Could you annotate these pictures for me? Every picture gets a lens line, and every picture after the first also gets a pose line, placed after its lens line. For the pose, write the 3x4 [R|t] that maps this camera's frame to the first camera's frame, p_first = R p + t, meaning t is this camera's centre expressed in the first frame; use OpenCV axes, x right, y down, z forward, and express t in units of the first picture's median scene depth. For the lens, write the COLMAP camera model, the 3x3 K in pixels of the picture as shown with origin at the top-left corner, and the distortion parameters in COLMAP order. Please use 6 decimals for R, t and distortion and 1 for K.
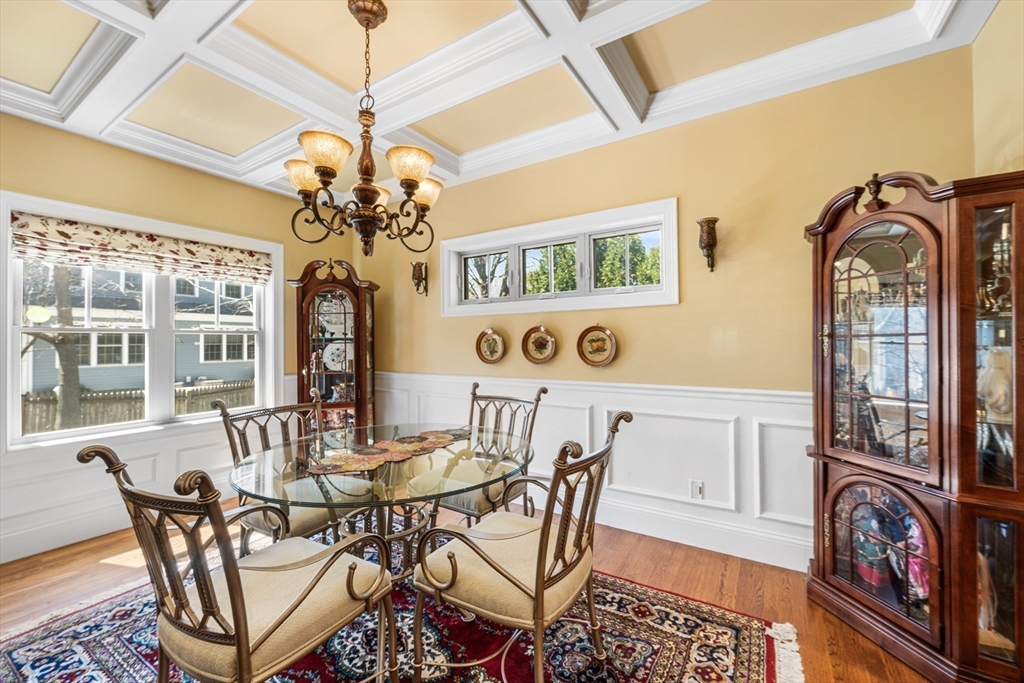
lens RADIAL K [[409.0, 0, 517.4], [0, 409.0, 343.9], [0, 0, 1]] dist [-0.003164, -0.000487]
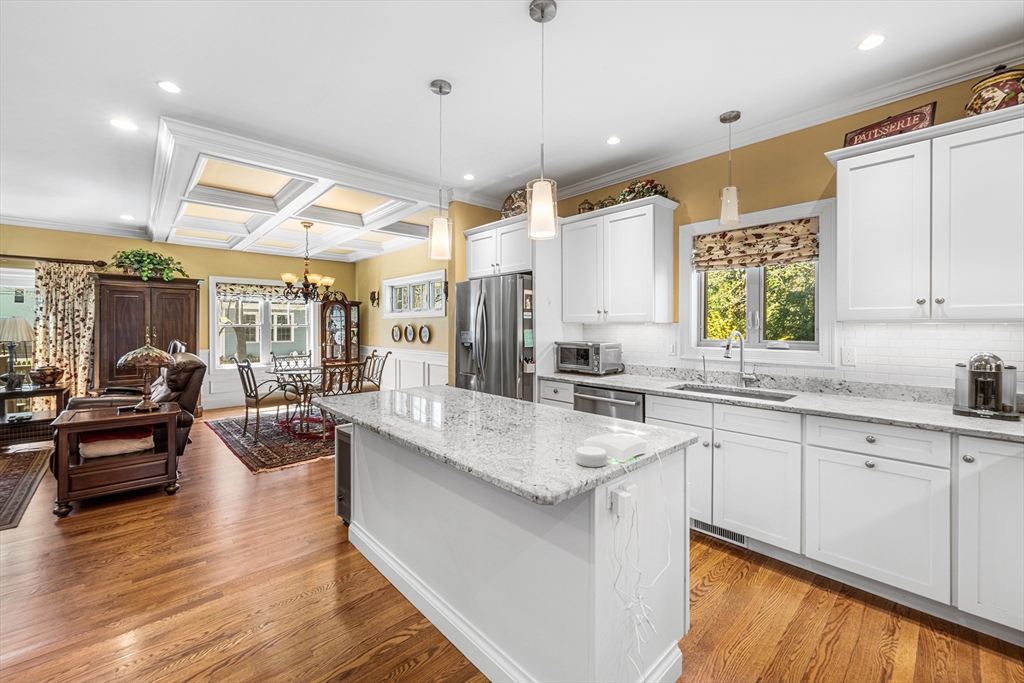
lens RADIAL K [[409.0, 0, 507.2], [0, 409.0, 334.0], [0, 0, 1]] dist [-0.003164, -0.000487]
pose [[0.964147, 0.013901, -0.265004, 1.286086], [-0.010544, 0.999845, 0.014088, -0.034251], [0.265159, -0.010789, 0.964144, -1.059825]]
